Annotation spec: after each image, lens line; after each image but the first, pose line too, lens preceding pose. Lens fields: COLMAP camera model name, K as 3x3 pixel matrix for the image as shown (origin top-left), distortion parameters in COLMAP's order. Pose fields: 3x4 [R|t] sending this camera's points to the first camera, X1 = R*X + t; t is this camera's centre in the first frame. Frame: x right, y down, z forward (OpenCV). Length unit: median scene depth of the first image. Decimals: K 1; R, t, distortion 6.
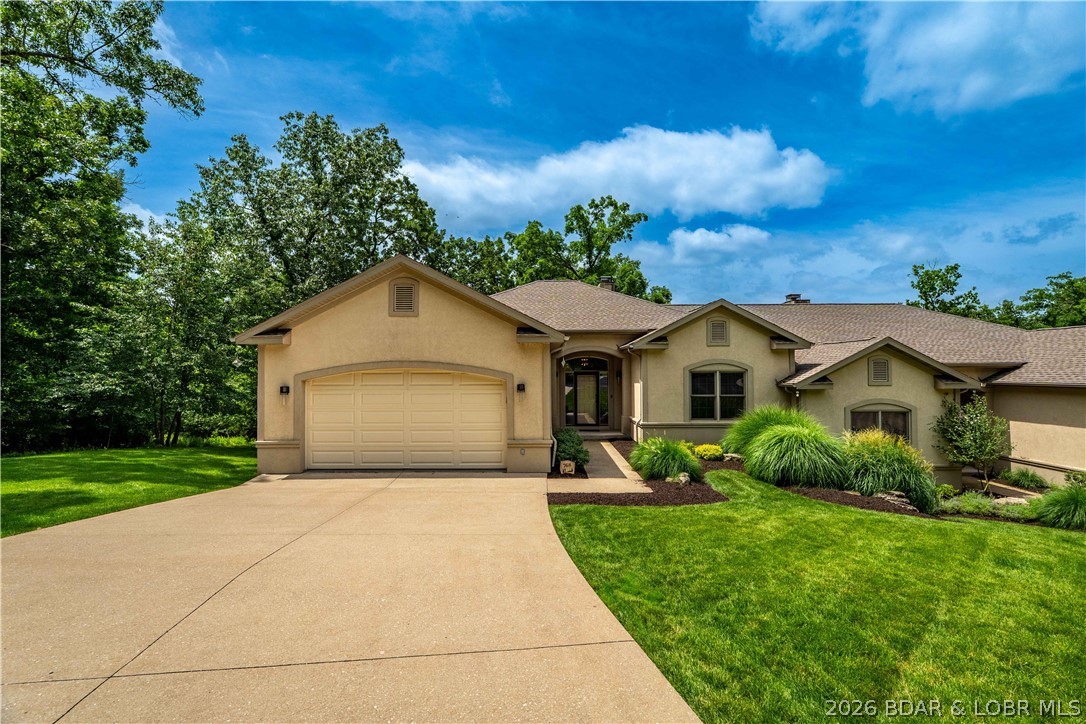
lens RADIAL K [[475.1, 0, 543.0], [0, 475.1, 362.0], [0, 0, 1]] dist [-0.012754, 0.000165]
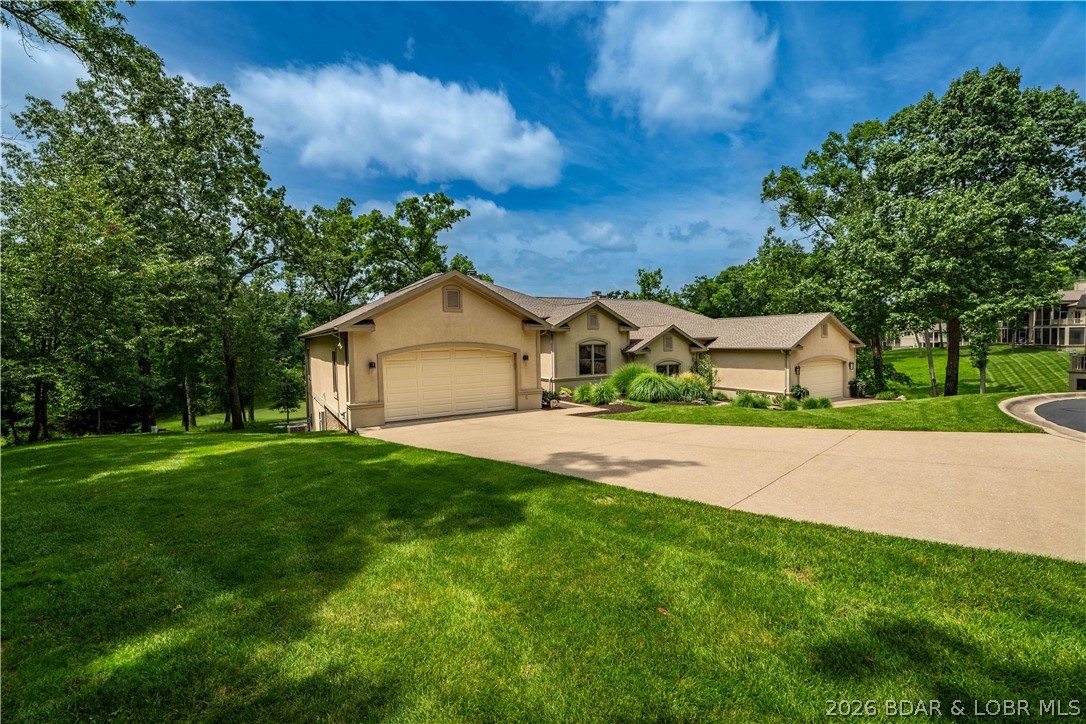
lens RADIAL K [[475.1, 0, 542.8], [0, 475.1, 365.8], [0, 0, 1]] dist [-0.025849, -0.000031]
pose [[0.855857, -0.041977, 0.515506, -0.635373], [0.007330, 0.997585, 0.069064, -0.022556], [-0.517161, -0.055330, 0.854098, -0.313115]]
